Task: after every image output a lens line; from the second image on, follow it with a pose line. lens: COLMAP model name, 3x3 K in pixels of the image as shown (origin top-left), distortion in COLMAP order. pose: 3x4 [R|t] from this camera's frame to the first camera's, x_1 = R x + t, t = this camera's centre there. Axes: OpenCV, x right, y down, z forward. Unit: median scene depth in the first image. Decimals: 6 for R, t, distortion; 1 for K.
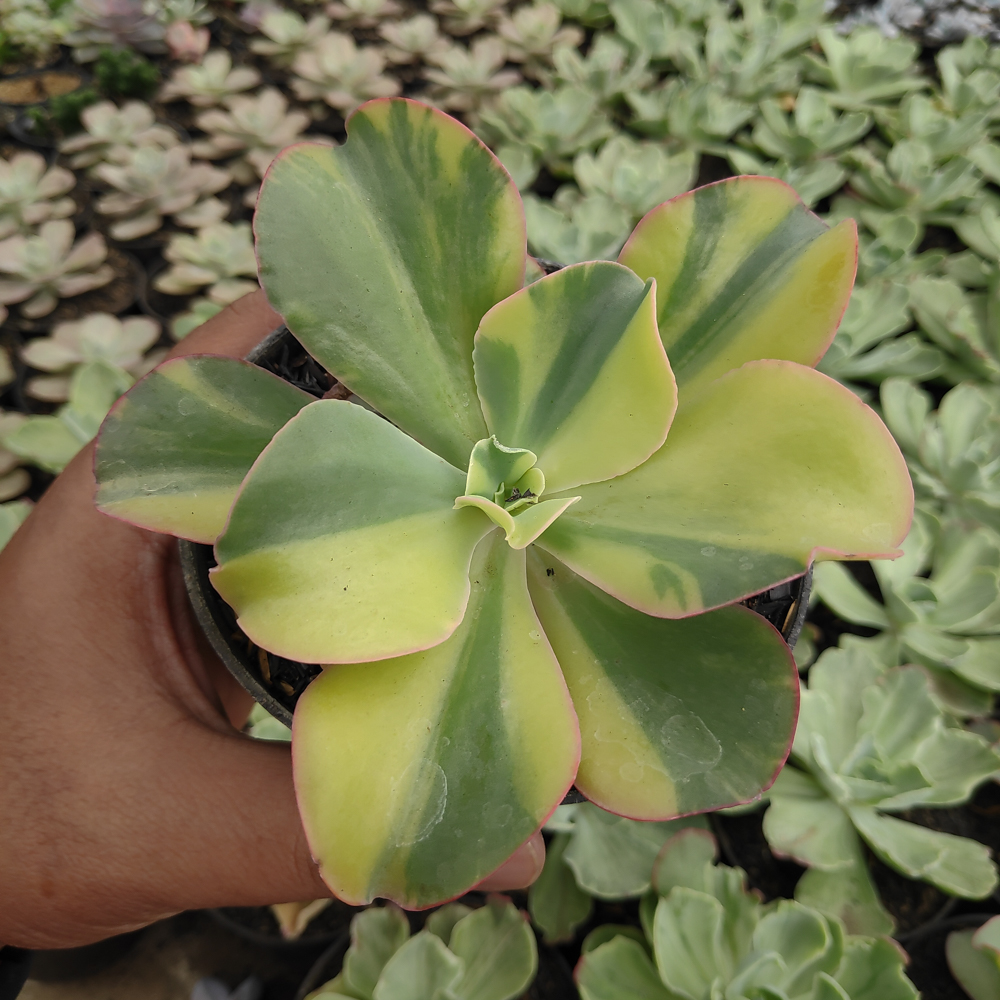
lens RADIAL K [[979.8, 0, 505.7], [0, 979.8, 502.3], [0, 0, 1]] dist [0.097788, -0.439903]
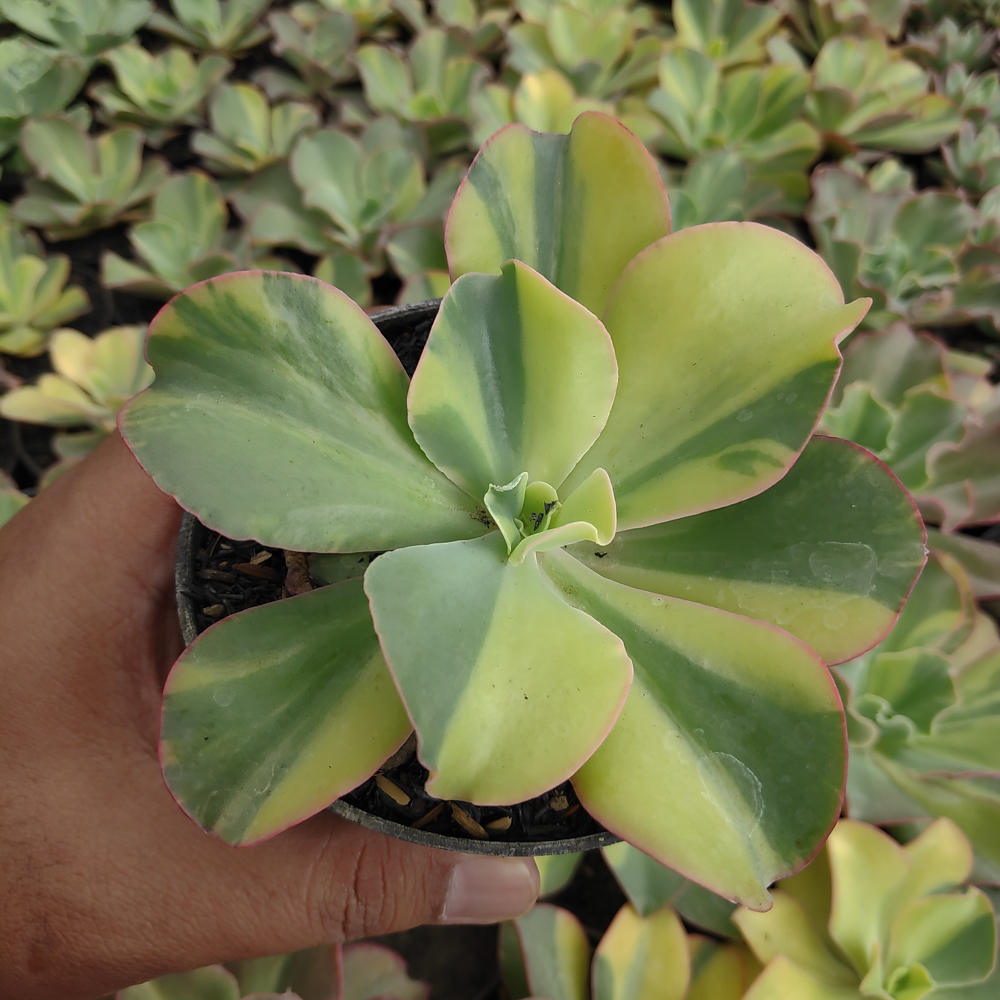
lens RADIAL K [[986.3, 0, 503.5], [0, 986.3, 499.1], [0, 0, 1]] dist [0.085943, -0.373055]
pose [[0.684174, -0.669184, 0.289997, -0.304364], [0.675265, 0.731461, 0.094769, -0.144841], [-0.275539, 0.130987, 0.952324, 0.065856]]
